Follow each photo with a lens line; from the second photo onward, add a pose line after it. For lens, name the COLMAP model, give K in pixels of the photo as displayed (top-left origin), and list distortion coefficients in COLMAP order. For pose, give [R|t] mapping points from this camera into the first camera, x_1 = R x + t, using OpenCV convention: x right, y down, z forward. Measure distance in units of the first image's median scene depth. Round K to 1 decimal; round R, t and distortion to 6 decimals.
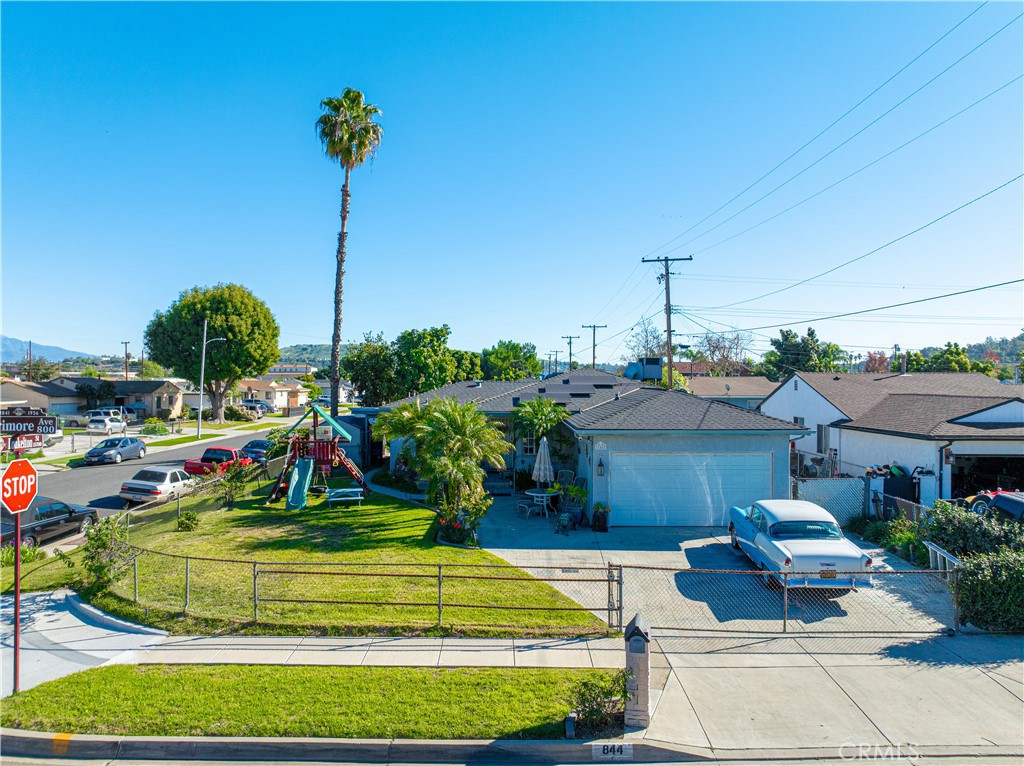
lens RADIAL K [[710.9, 0, 507.8], [0, 710.9, 367.1], [0, 0, 1]] dist [-0.028272, -0.002043]
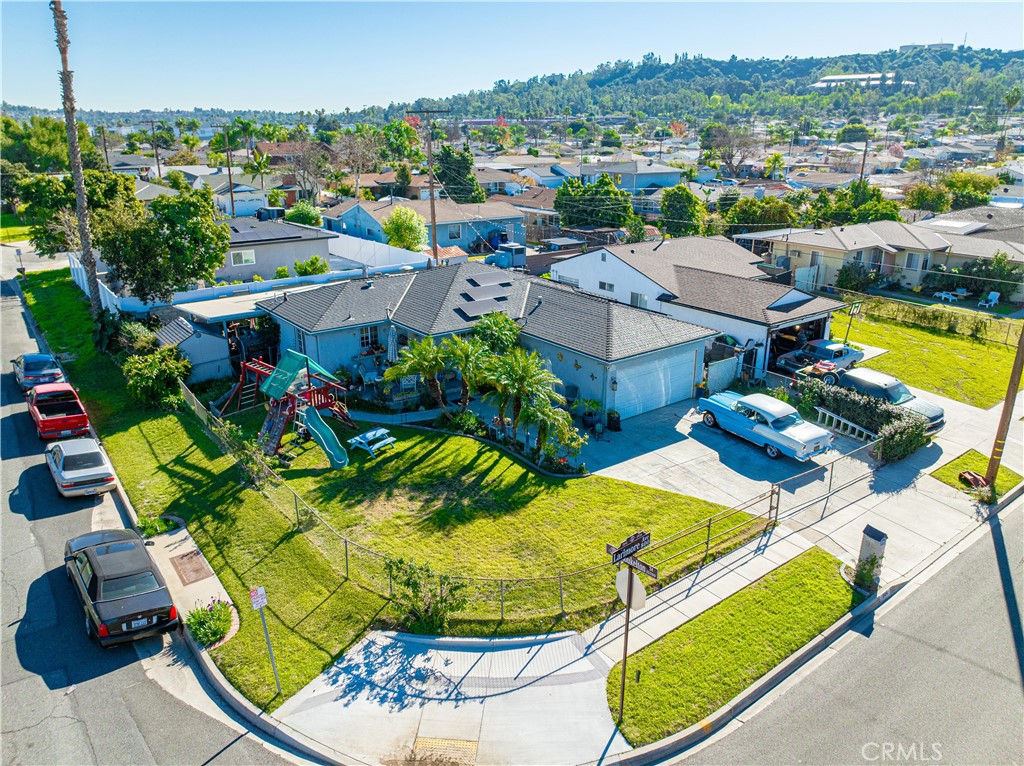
lens RADIAL K [[710.9, 0, 507.8], [0, 710.9, 367.1], [0, 0, 1]] dist [-0.028272, -0.002043]
pose [[0.799309, -0.188413, 0.570618, -0.352488], [-0.011599, 0.944560, 0.328133, -0.145294], [-0.600808, -0.268898, 0.752810, 0.063598]]
